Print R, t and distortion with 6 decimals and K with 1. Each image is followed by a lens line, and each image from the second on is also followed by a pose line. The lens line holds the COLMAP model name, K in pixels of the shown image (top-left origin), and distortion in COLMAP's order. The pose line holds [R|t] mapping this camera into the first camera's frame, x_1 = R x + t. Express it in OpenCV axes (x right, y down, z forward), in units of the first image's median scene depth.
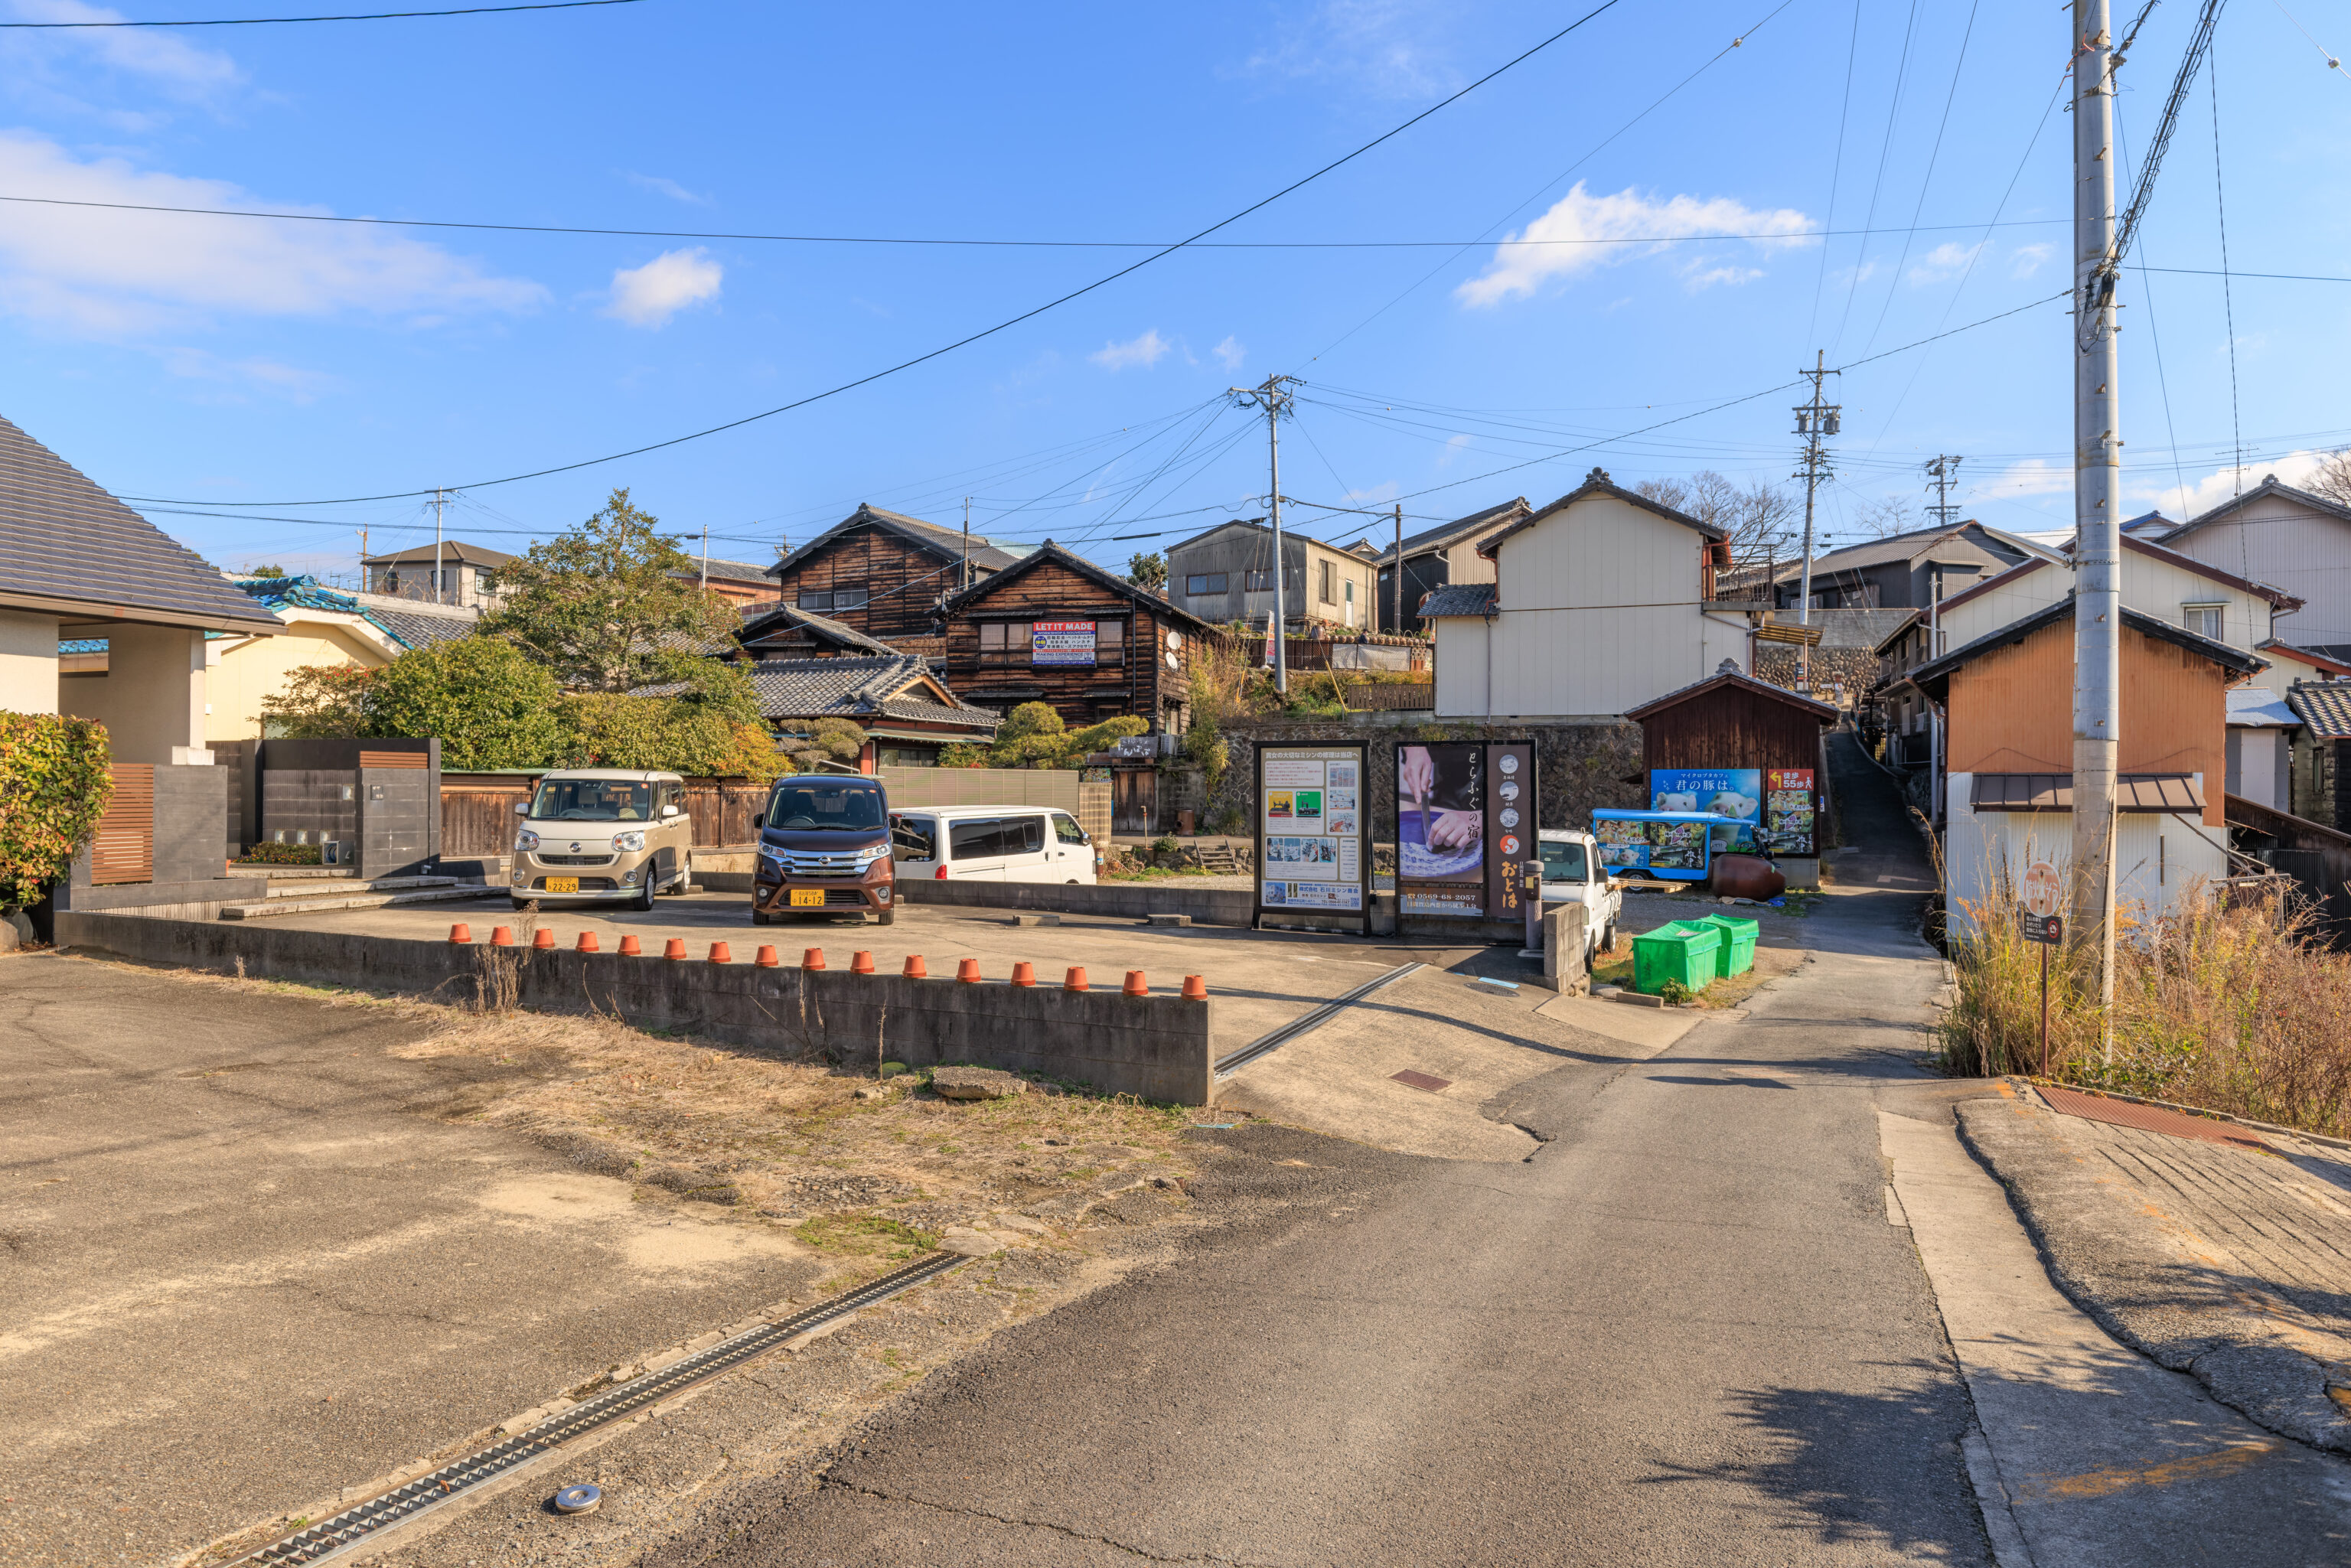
lens RADIAL K [[1509.4, 0, 1167.3], [0, 1509.4, 778.8], [0, 0, 1]] dist [0.008468, 0.000428]
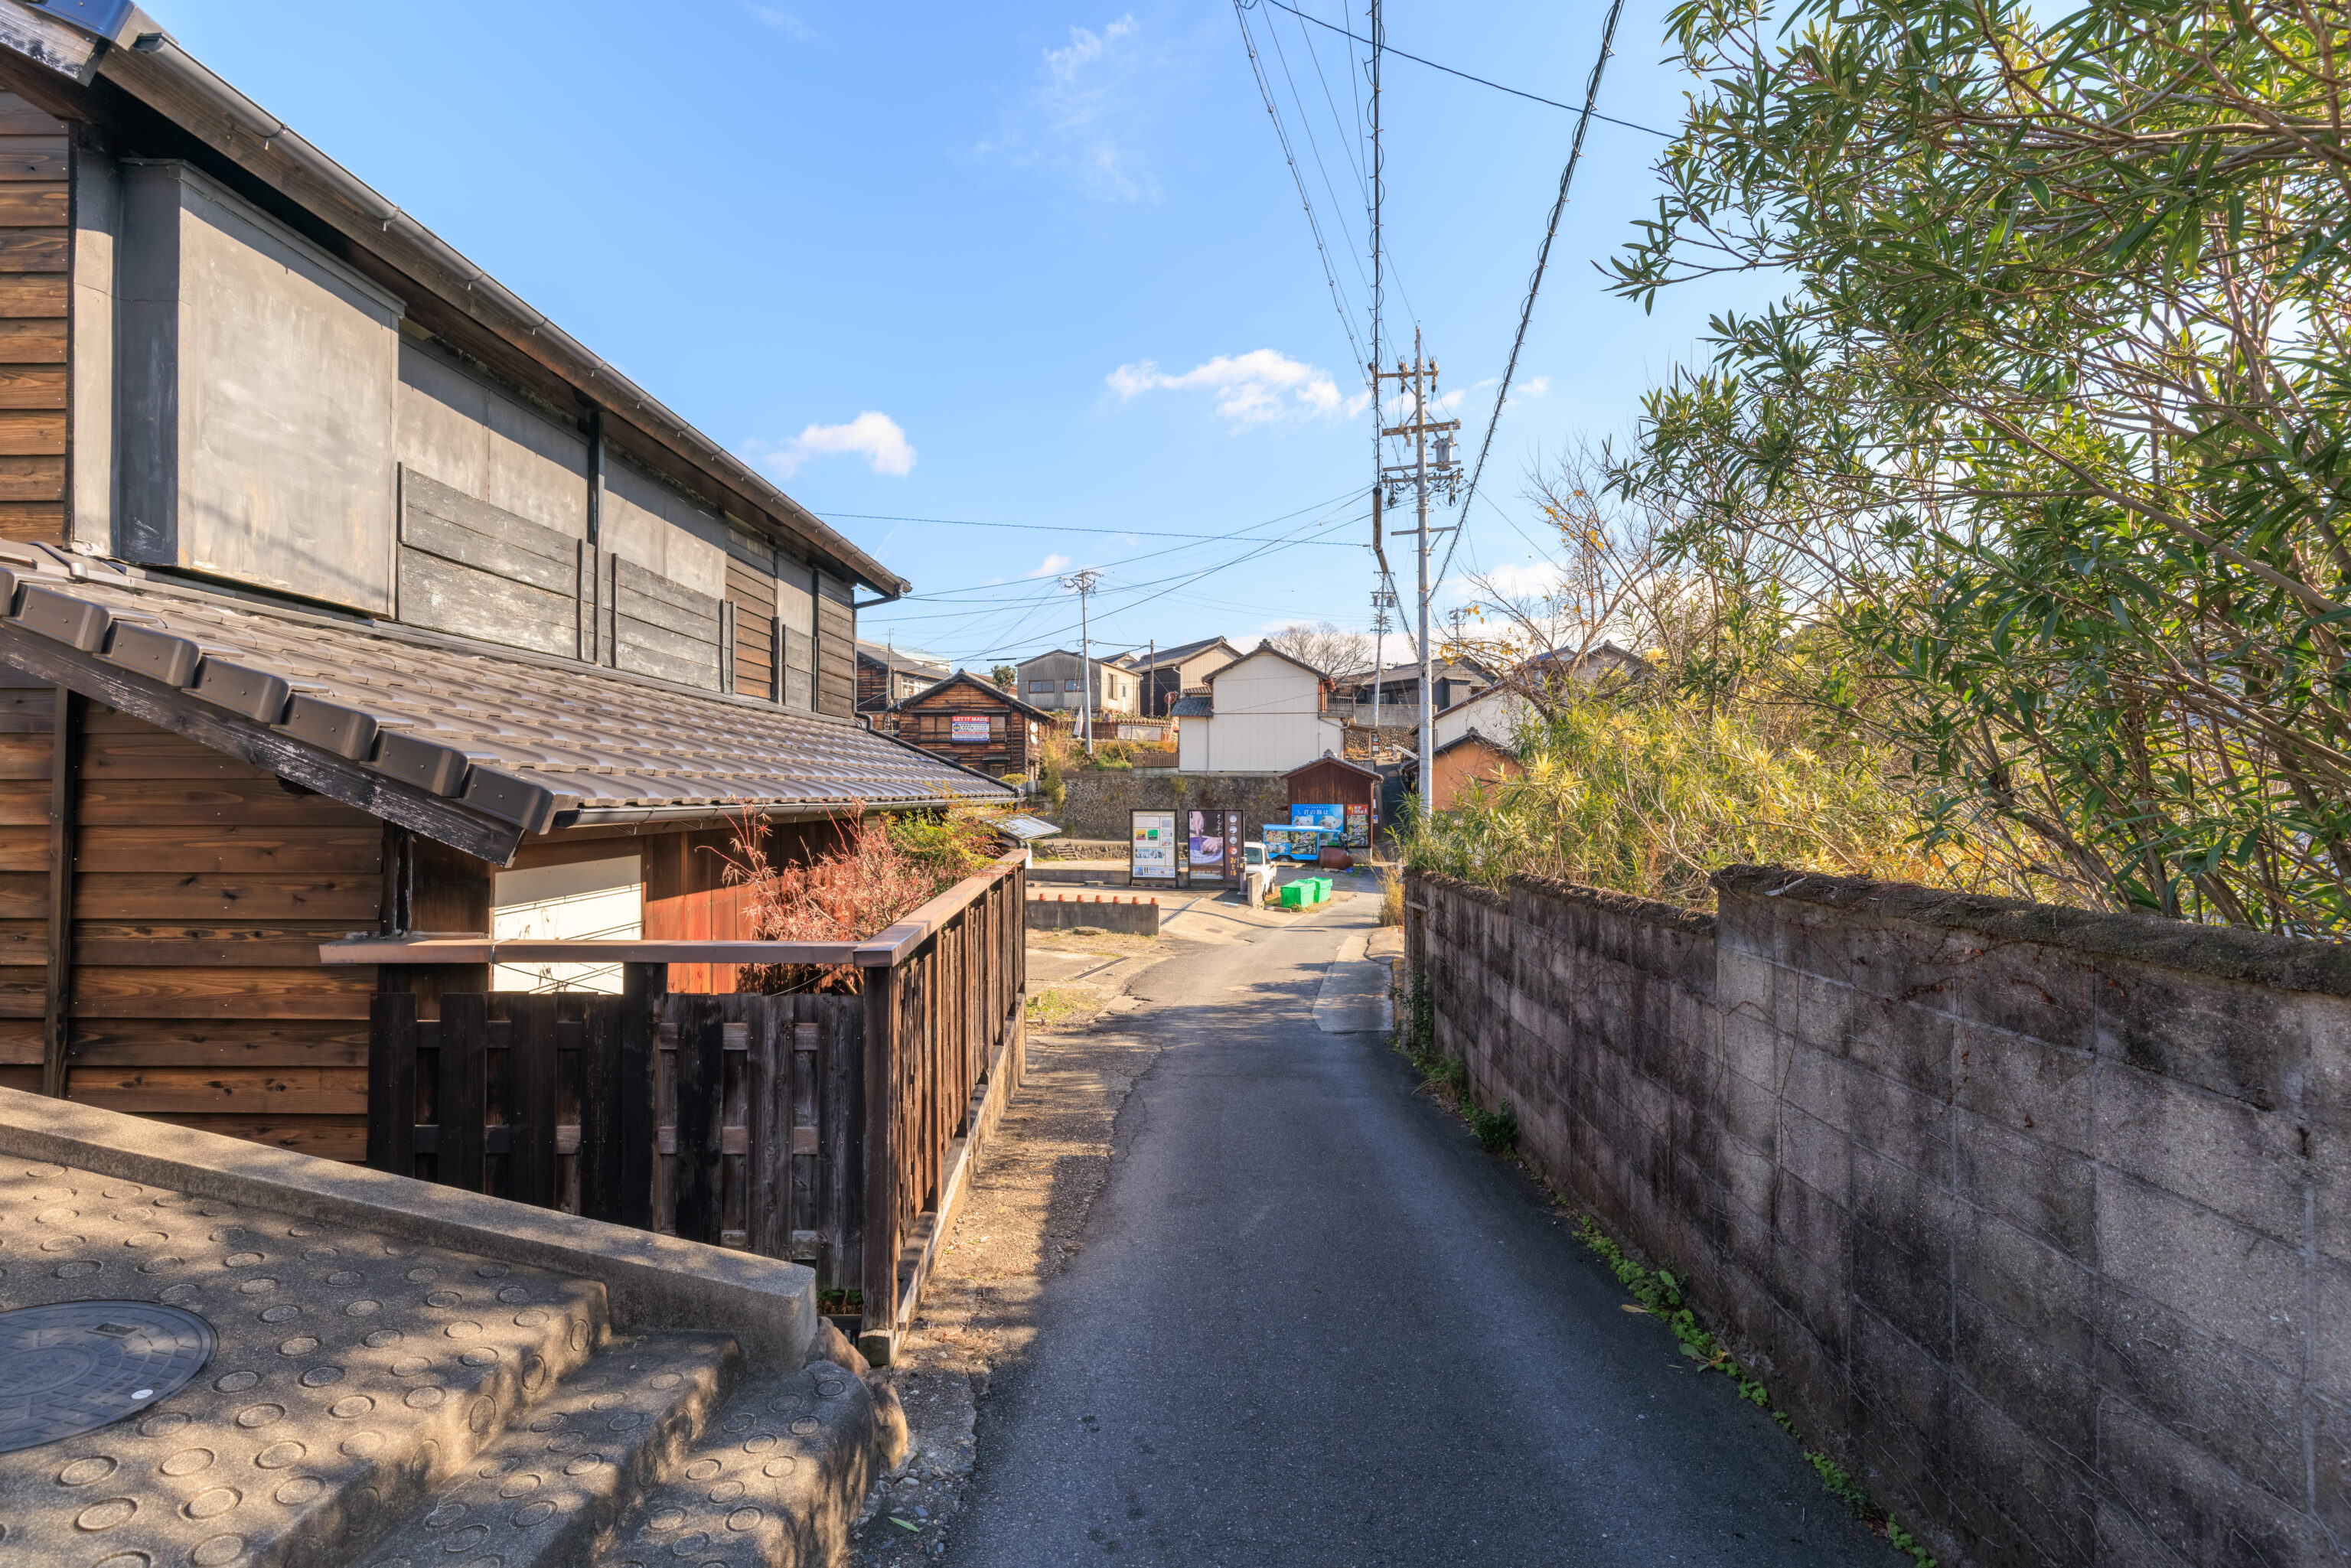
lens RADIAL K [[1088.1, 0, 1182.4], [0, 1088.1, 787.1], [0, 0, 1]] dist [0.000349, -0.000030]
pose [[0.979499, -0.002540, 0.201434, -0.087250], [0.002096, 0.999995, 0.002420, -0.026250], [-0.201439, -0.001949, 0.979499, -0.299233]]
